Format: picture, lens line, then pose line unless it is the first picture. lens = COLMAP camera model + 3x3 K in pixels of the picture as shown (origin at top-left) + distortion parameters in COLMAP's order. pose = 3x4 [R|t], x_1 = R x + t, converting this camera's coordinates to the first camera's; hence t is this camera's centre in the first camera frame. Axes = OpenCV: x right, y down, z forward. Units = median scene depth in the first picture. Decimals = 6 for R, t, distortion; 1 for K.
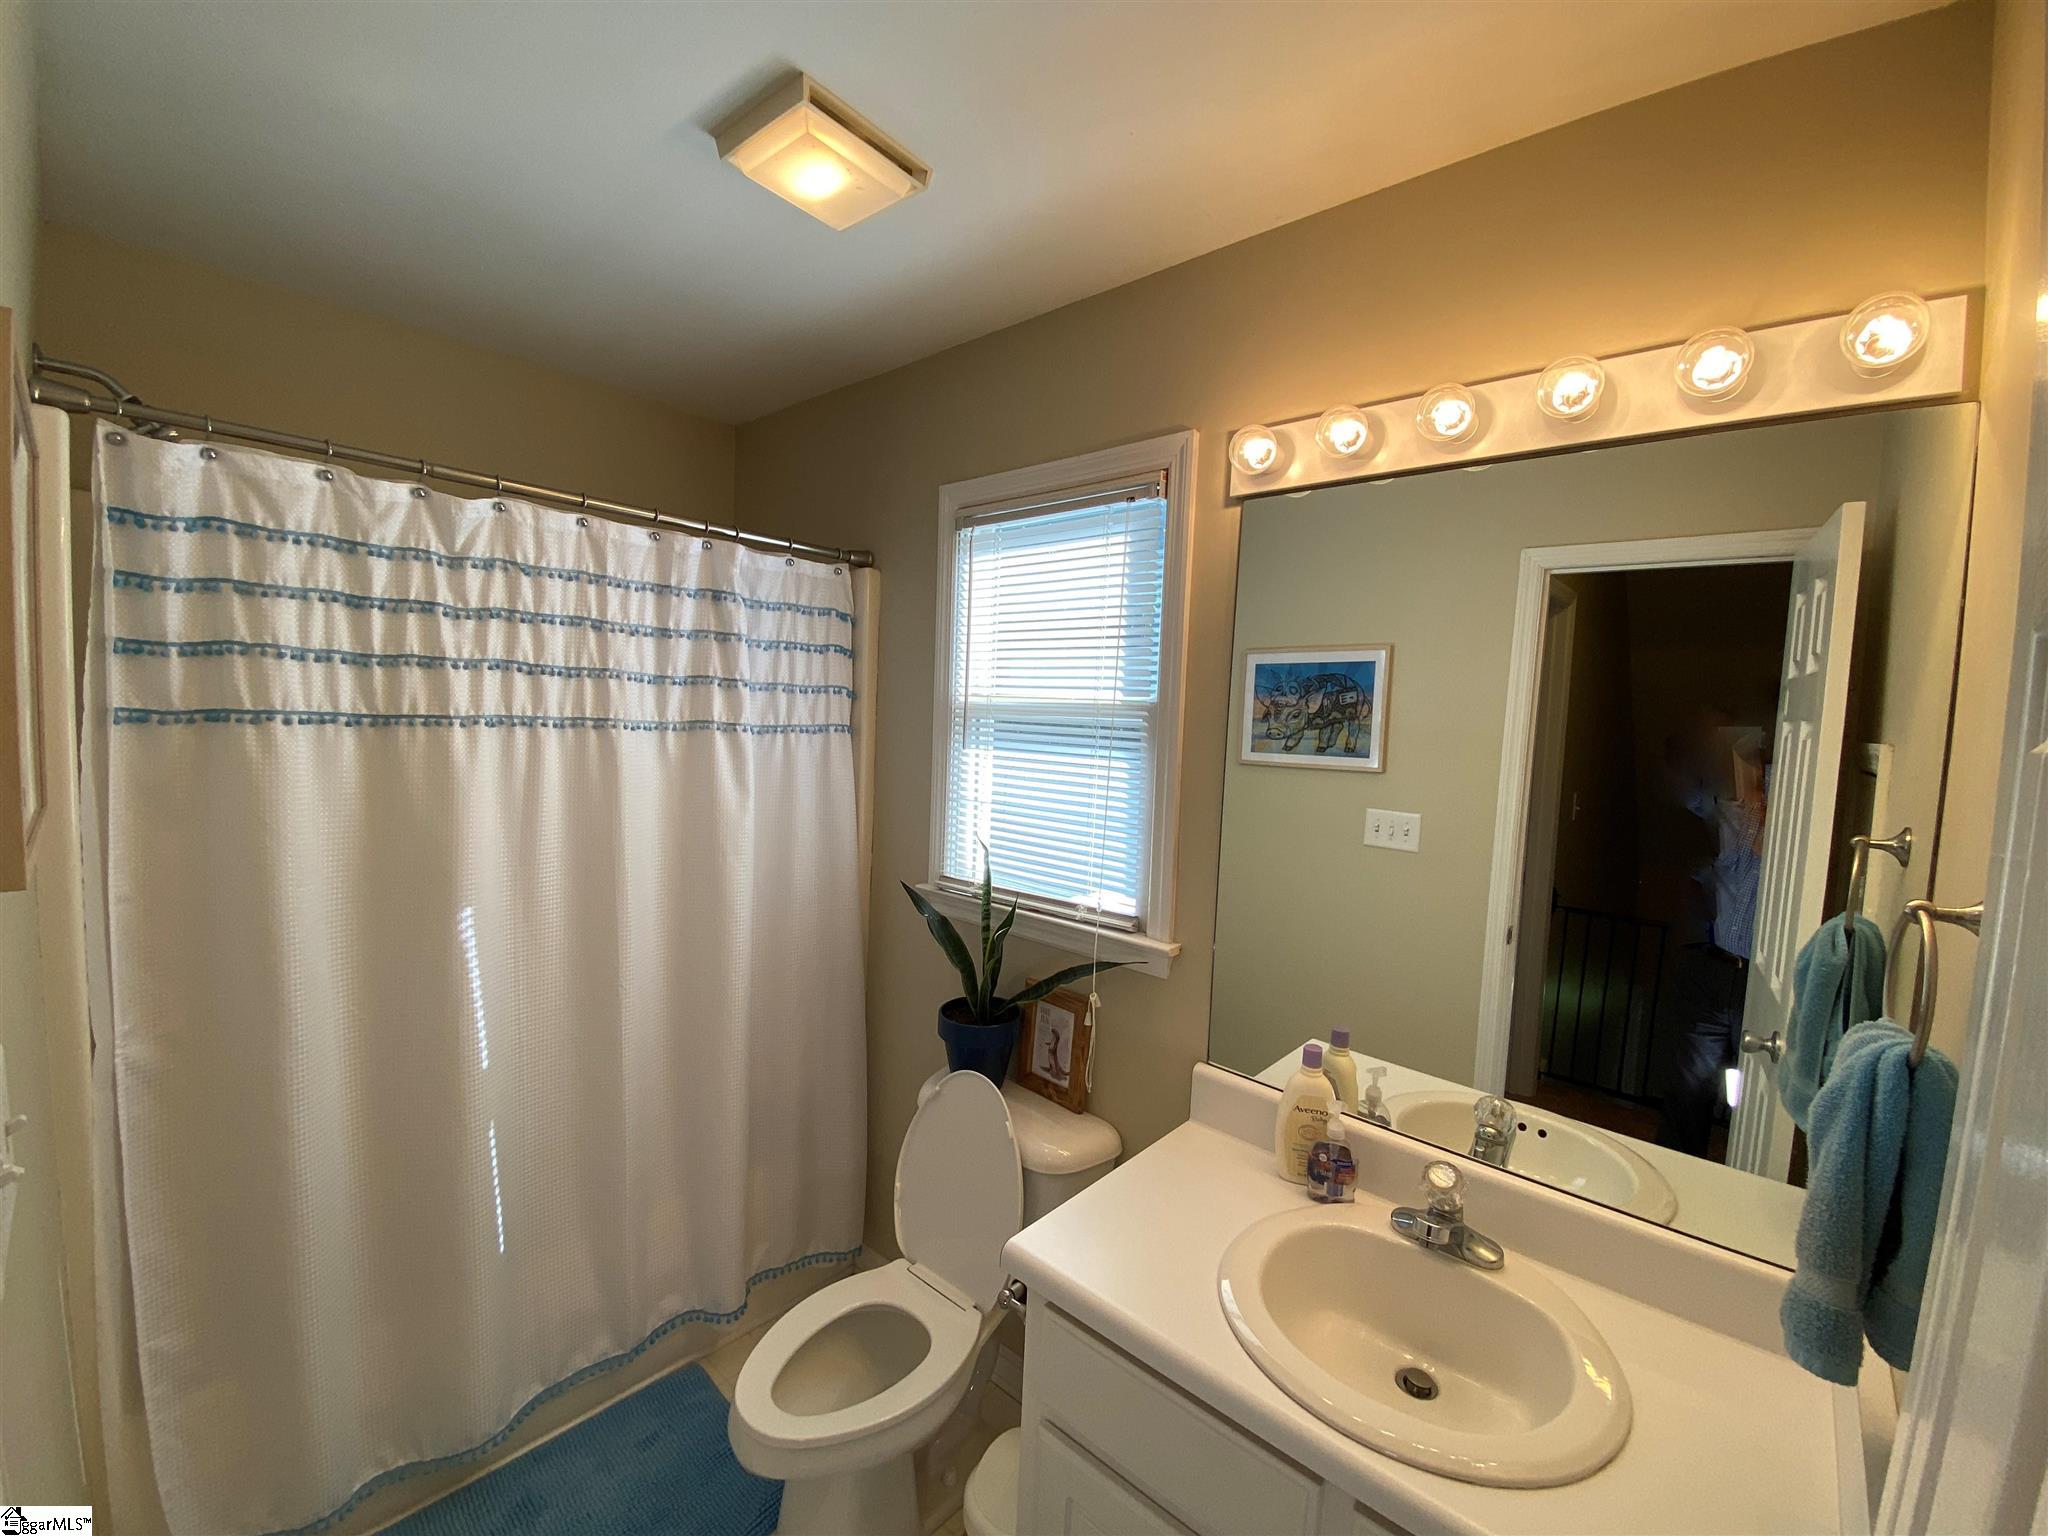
lens RADIAL K [[833.0, 0, 1023.6], [0, 833.0, 769.7], [0, 0, 1]] dist [0.019721, -0.021147]
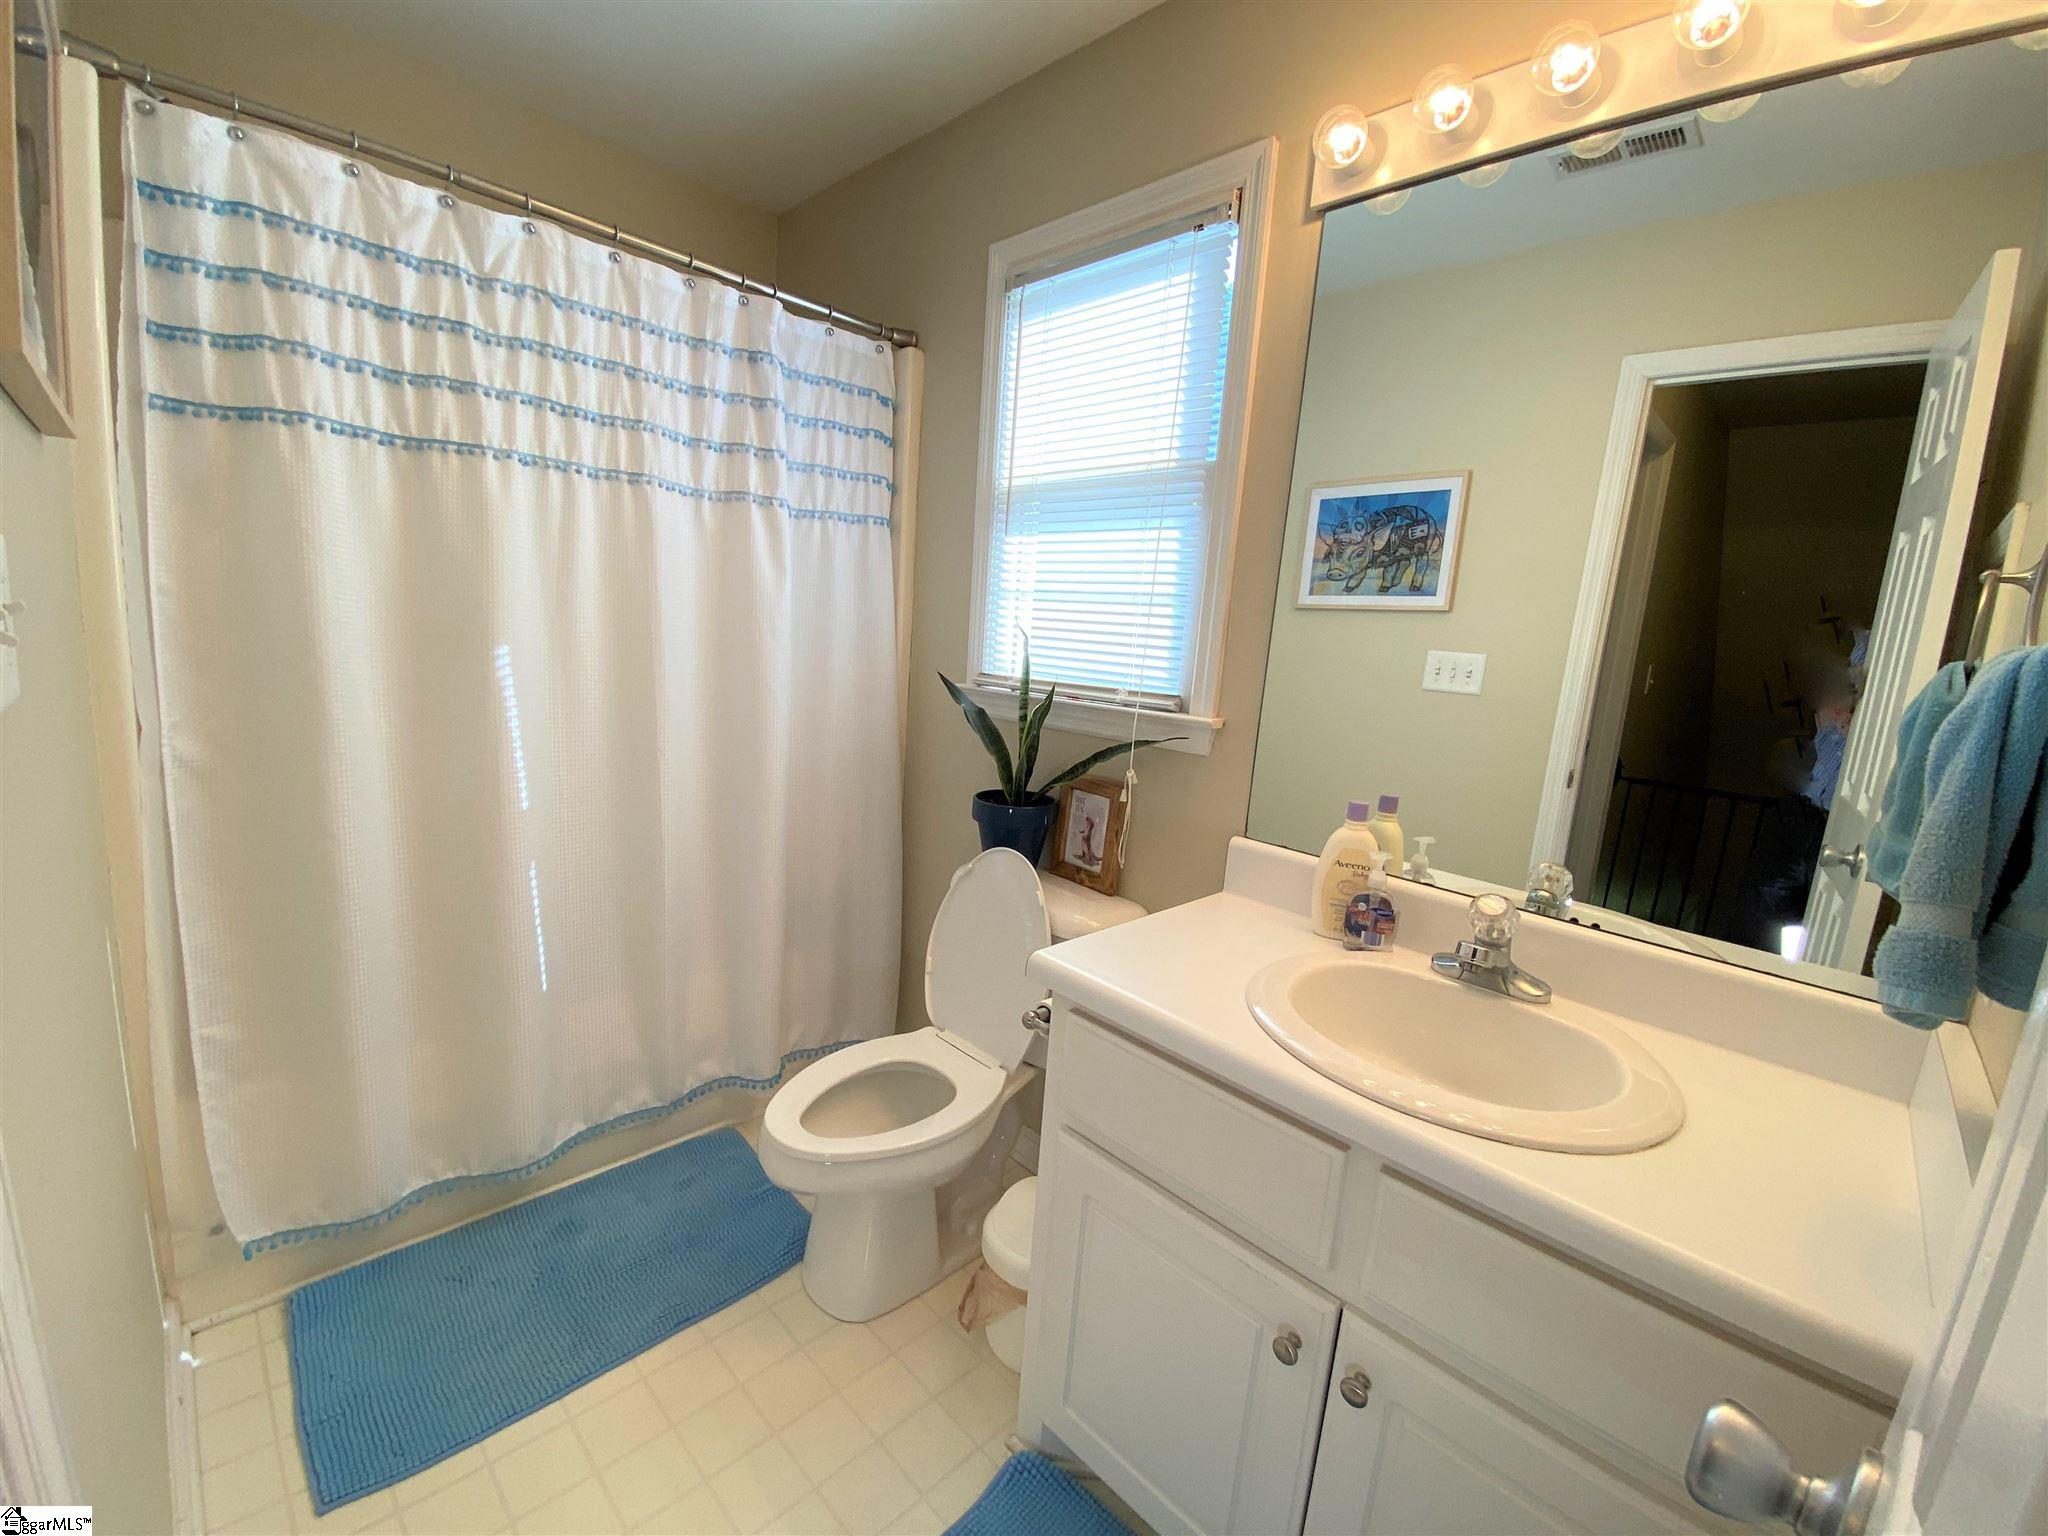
lens RADIAL K [[833.4, 0, 1024.0], [0, 833.4, 768.0], [0, 0, 1]] dist [0.012744, -0.017320]
pose [[0.997871, 0.039638, -0.051782, 0.010641], [-0.034625, 0.994936, 0.094356, 0.193387], [0.055260, -0.092362, 0.994191, 0.031151]]
